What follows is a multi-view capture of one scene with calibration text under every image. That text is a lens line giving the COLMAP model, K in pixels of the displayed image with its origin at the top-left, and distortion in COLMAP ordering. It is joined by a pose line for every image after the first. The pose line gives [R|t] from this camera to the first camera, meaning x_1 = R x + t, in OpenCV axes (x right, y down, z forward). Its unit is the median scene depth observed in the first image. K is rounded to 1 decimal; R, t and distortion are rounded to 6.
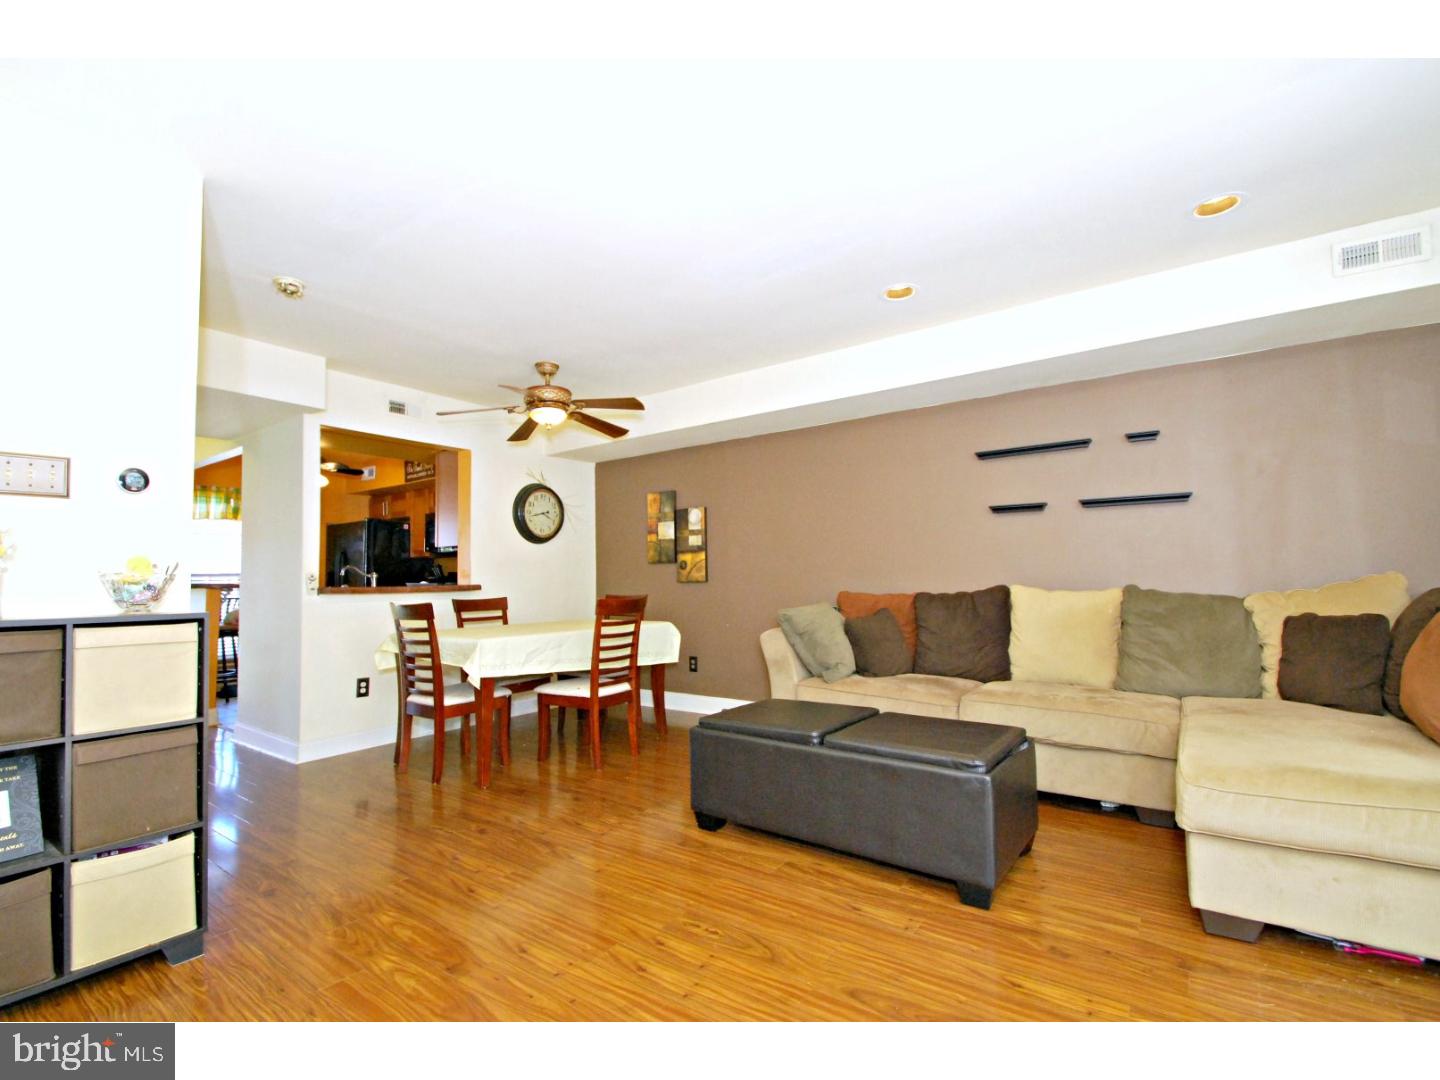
lens RADIAL K [[639.1, 0, 716.5], [0, 639.1, 553.7], [0, 0, 1]] dist [-0.000810, -0.007573]
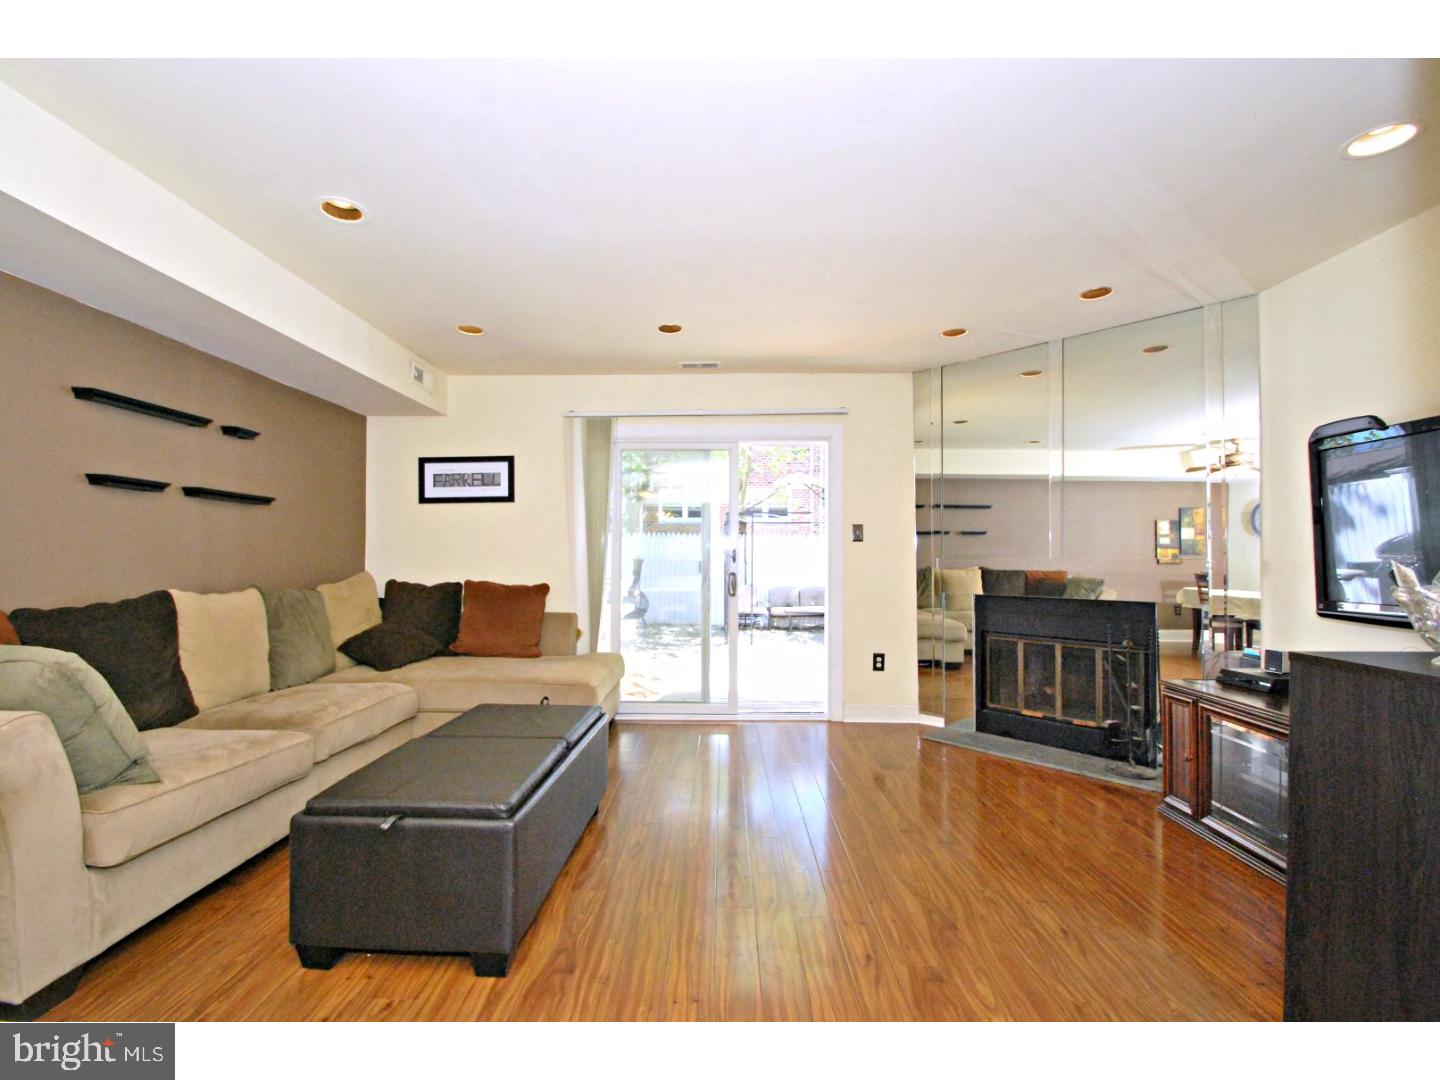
lens RADIAL K [[639.1, 0, 717.0], [0, 639.1, 546.1], [0, 0, 1]] dist [-0.000810, -0.007573]
pose [[-0.572481, 0.027848, 0.819445, -0.434258], [-0.026419, 0.998278, -0.052383, 0.017942], [-0.819492, -0.051637, -0.570759, 0.758422]]
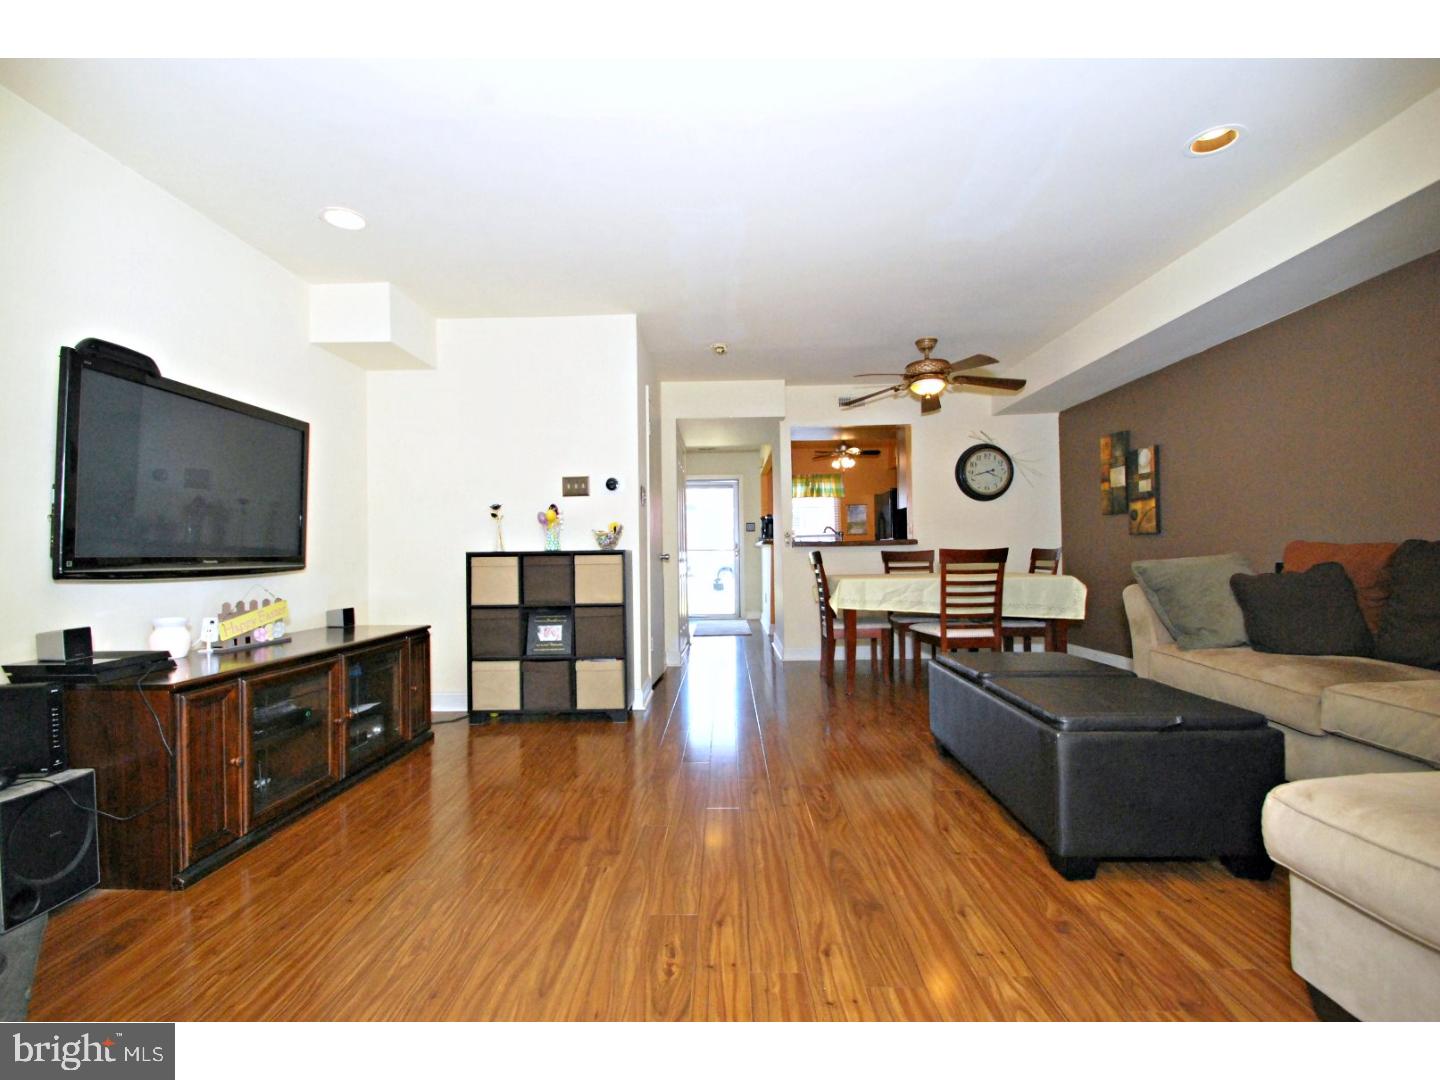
lens RADIAL K [[639.1, 0, 727.3], [0, 639.1, 542.6], [0, 0, 1]] dist [-0.000810, -0.007573]
pose [[0.583513, -0.010155, -0.812041, 0.404677], [0.041419, 0.998993, 0.017270, 0.021103], [0.811047, -0.043711, 0.583346, 0.048133]]
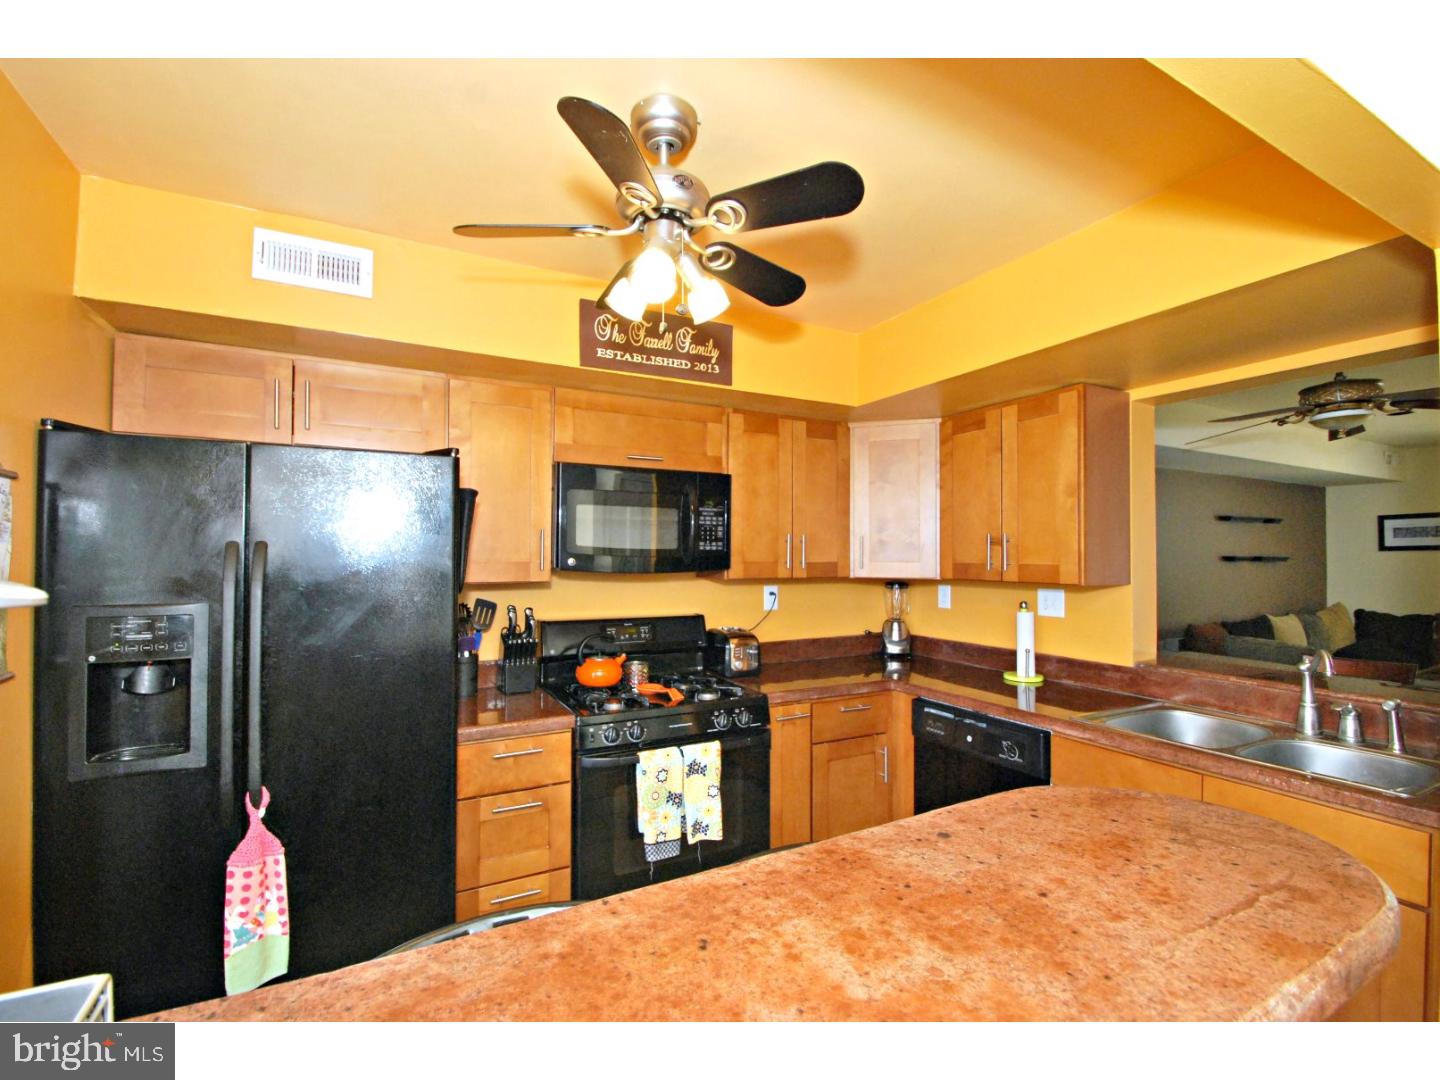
lens RADIAL K [[639.1, 0, 718.9], [0, 639.1, 543.2], [0, 0, 1]] dist [-0.000810, -0.007573]
pose [[0.447494, 0.028985, 0.893817, -1.151289], [-0.044865, 0.998944, -0.009932, -0.033635], [-0.893161, -0.035657, 0.448322, 1.226279]]
